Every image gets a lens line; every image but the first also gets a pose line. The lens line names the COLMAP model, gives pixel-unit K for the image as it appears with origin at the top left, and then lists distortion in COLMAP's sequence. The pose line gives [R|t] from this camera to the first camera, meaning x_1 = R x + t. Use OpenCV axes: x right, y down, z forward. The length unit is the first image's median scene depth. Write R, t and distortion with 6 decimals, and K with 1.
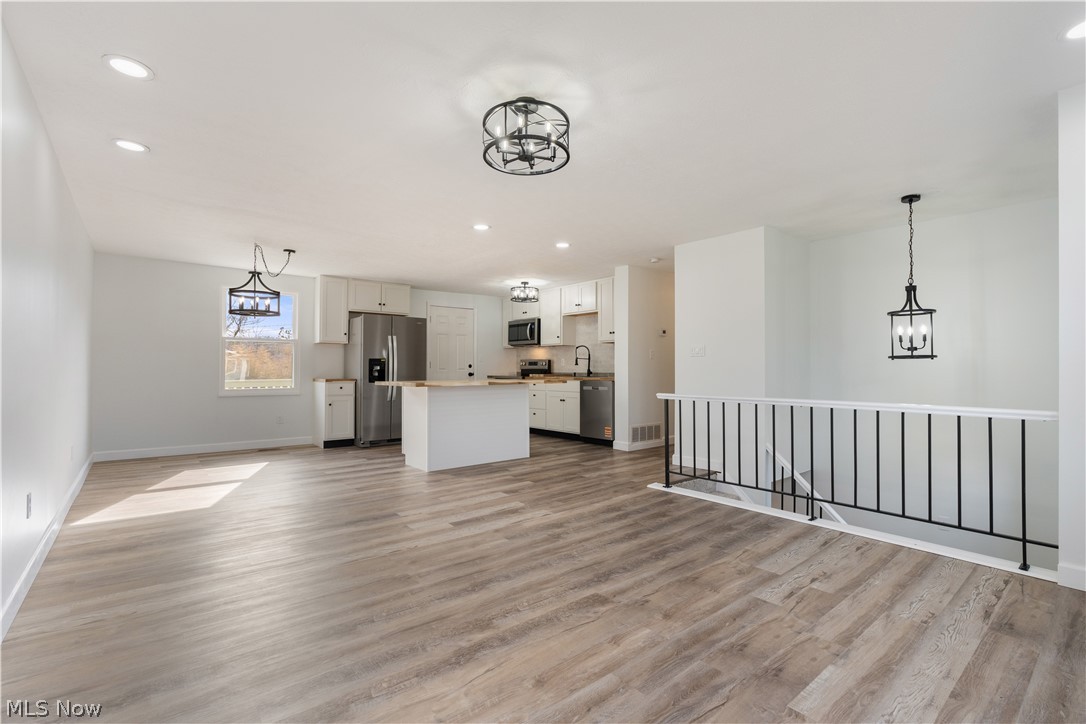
lens RADIAL K [[490.0, 0, 542.7], [0, 490.0, 363.7], [0, 0, 1]] dist [-0.007806, 0.002704]
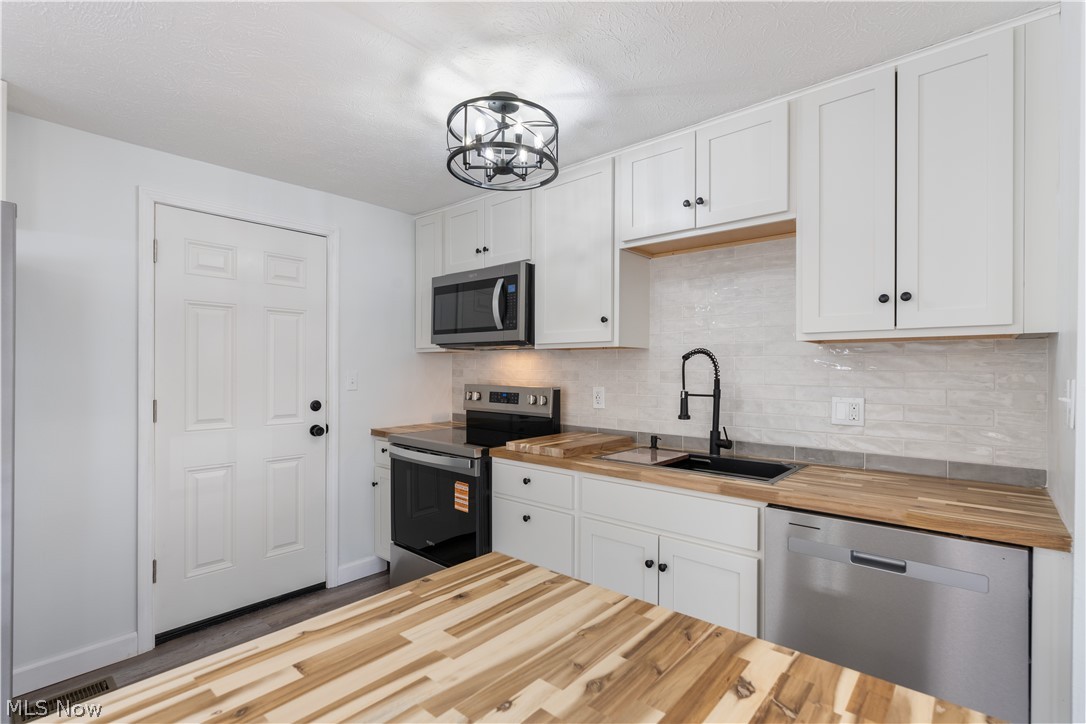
lens RADIAL K [[502.9, 0, 542.5], [0, 502.9, 372.4], [0, 0, 1]] dist [-0.004708, 0.000243]
pose [[0.986667, 0.003484, 0.162714, -0.078149], [-0.006426, 0.999825, 0.017554, -0.037927], [-0.162625, -0.018365, 0.986517, 0.972837]]
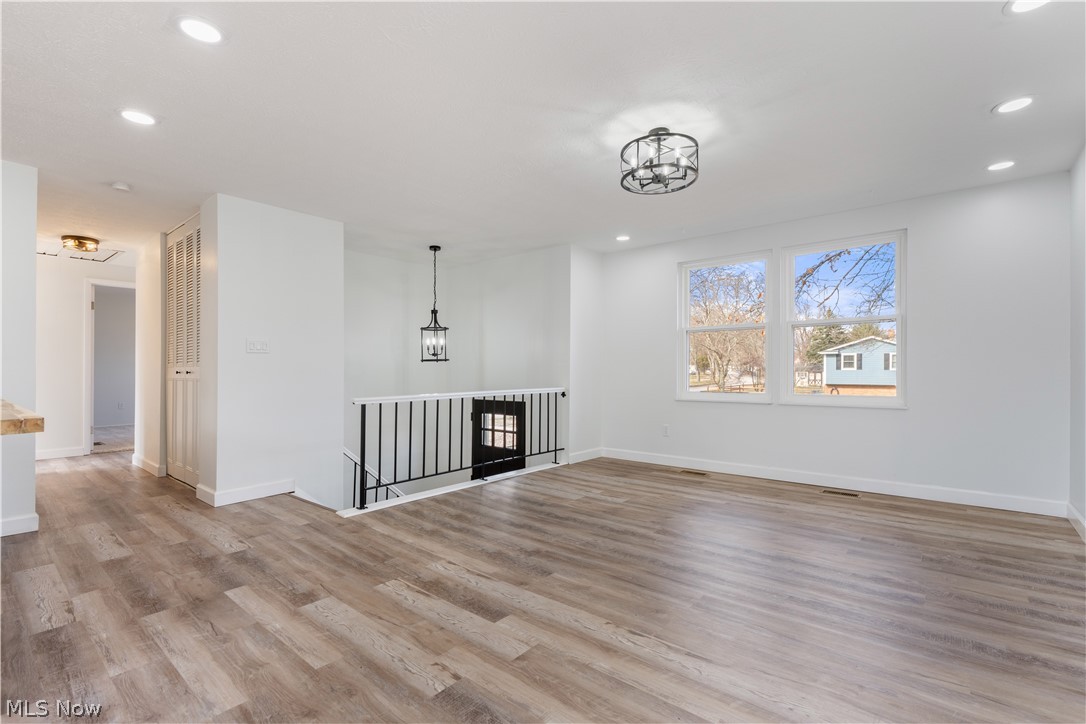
lens RADIAL K [[490.0, 0, 551.3], [0, 490.0, 373.6], [0, 0, 1]] dist [-0.007806, 0.002704]
pose [[-0.184407, -0.007627, 0.982820, -0.474248], [-0.005746, 0.999961, 0.006682, 0.008523], [-0.982833, -0.004415, -0.184444, 0.621991]]
